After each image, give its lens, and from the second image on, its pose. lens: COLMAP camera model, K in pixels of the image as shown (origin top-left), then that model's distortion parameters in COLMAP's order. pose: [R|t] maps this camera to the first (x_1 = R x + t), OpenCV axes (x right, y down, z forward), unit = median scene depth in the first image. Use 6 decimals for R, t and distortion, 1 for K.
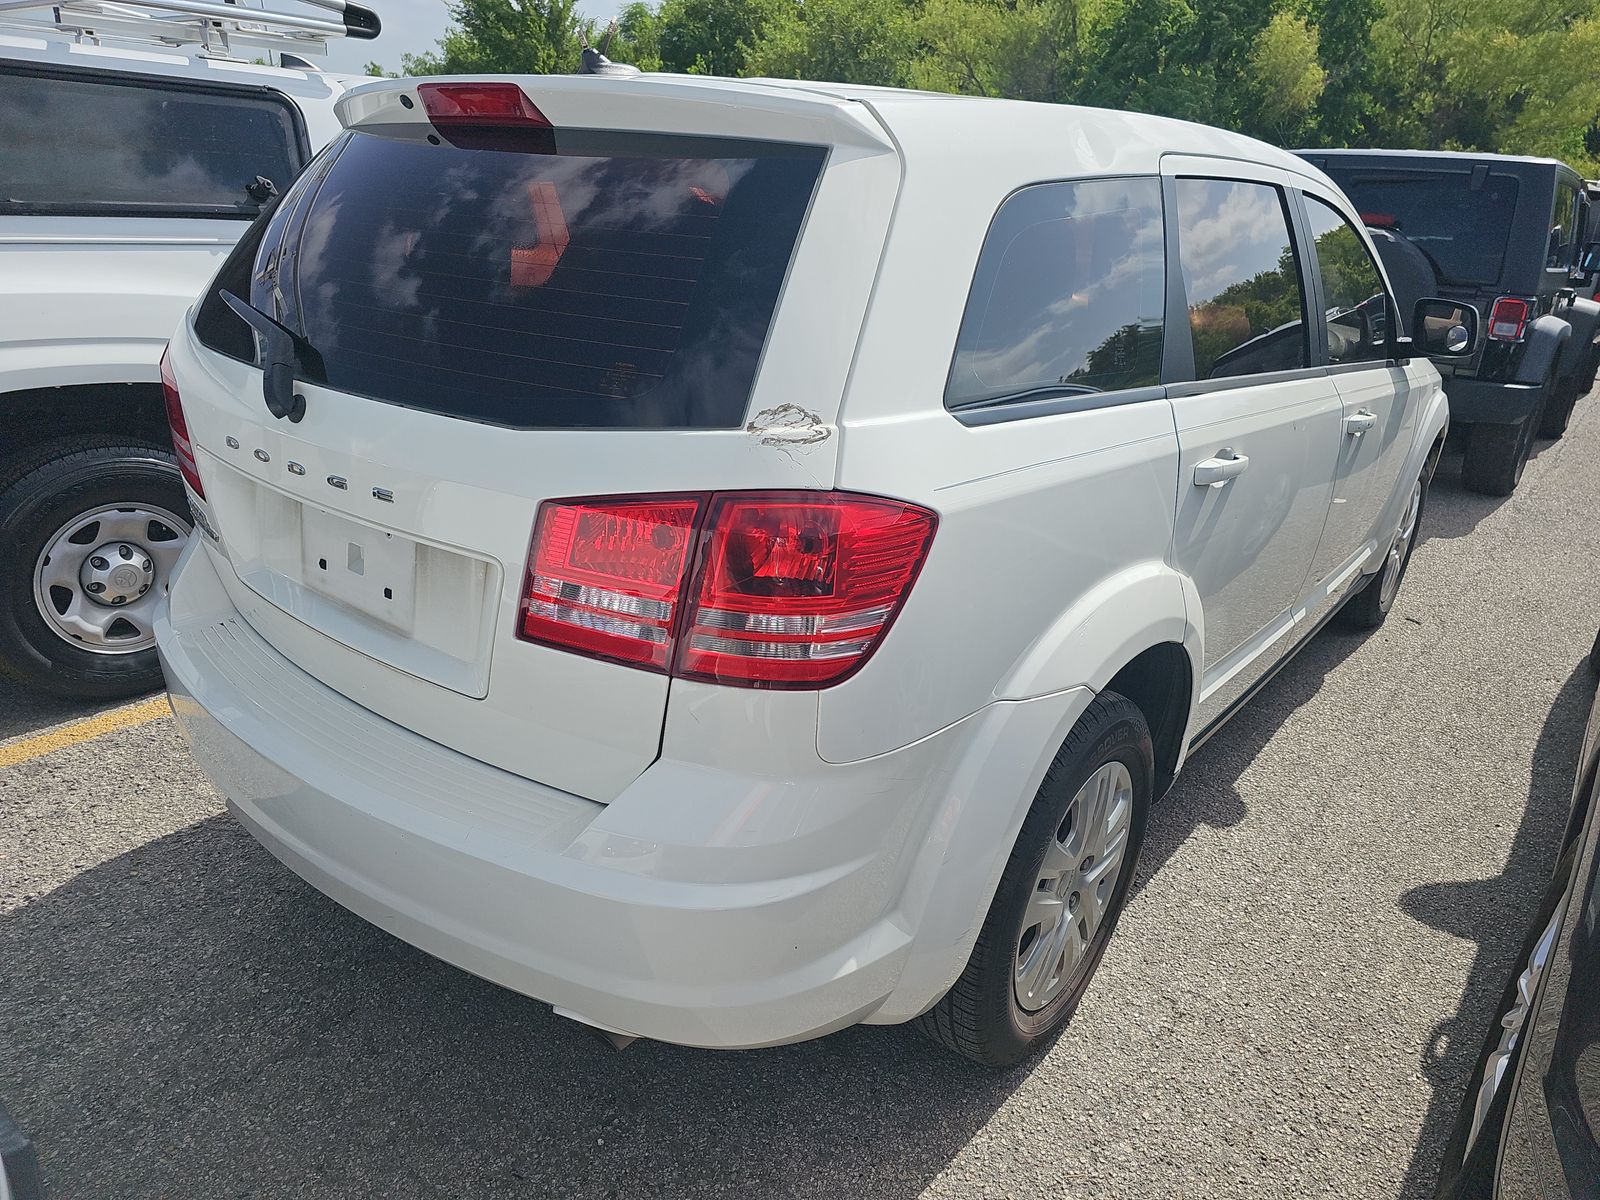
lens RADIAL K [[1065.6, 0, 808.4], [0, 1065.6, 591.1], [0, 0, 1]] dist [0.051456, -0.050850]
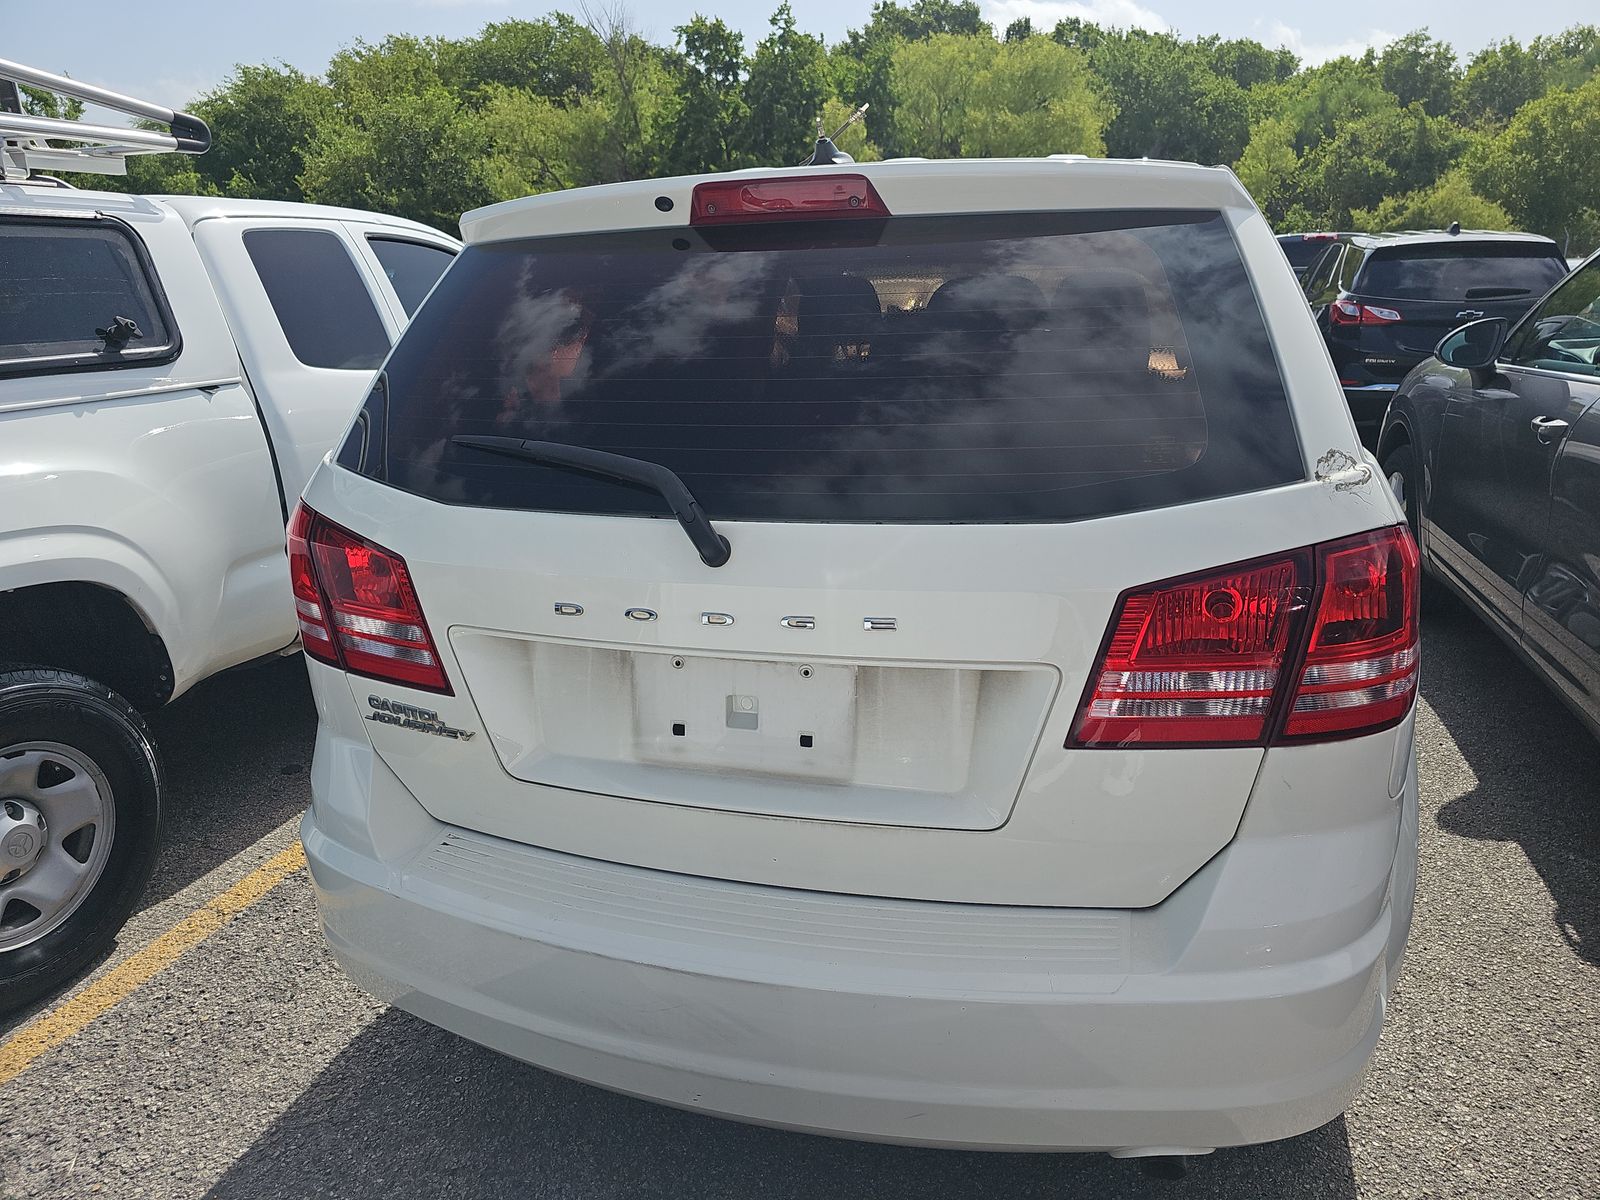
lens RADIAL K [[1059.7, 0, 800.9], [0, 1059.7, 561.0], [0, 0, 1]] dist [0.068000, -0.051755]
pose [[0.927224, -0.177054, 0.330011, -0.350602], [0.207568, 0.976419, -0.059340, -0.048882], [-0.311723, 0.123521, 0.942110, 0.089741]]
